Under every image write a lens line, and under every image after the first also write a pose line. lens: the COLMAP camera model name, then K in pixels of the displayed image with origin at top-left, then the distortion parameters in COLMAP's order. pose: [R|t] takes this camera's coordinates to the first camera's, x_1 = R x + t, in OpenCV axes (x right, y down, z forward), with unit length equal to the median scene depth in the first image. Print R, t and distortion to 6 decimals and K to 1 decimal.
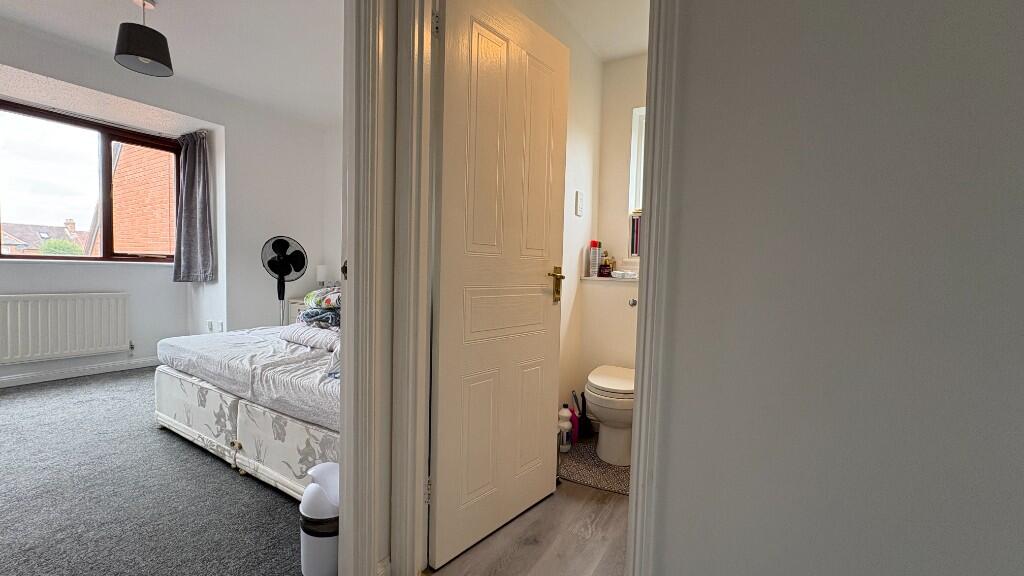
lens RADIAL K [[404.5, 0, 507.2], [0, 404.5, 287.4], [0, 0, 1]] dist [0.001648, -0.000326]
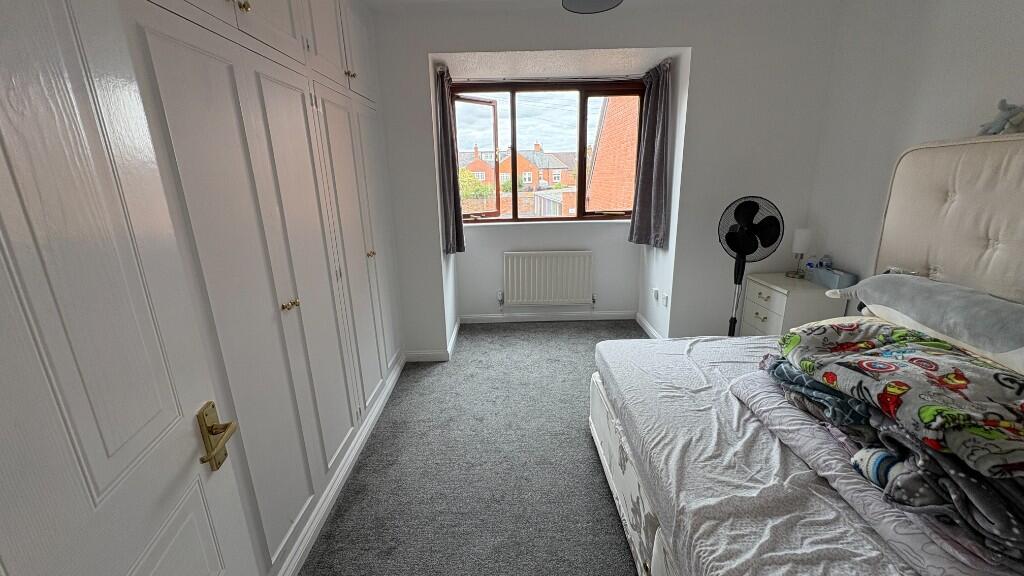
lens RADIAL K [[404.5, 0, 516.3], [0, 404.5, 286.6], [0, 0, 1]] dist [0.001648, -0.000326]
pose [[0.542358, 0.188522, -0.818723, -0.174493], [-0.002379, 0.974840, 0.222894, -0.128922], [0.840144, -0.118941, 0.529161, 0.272953]]
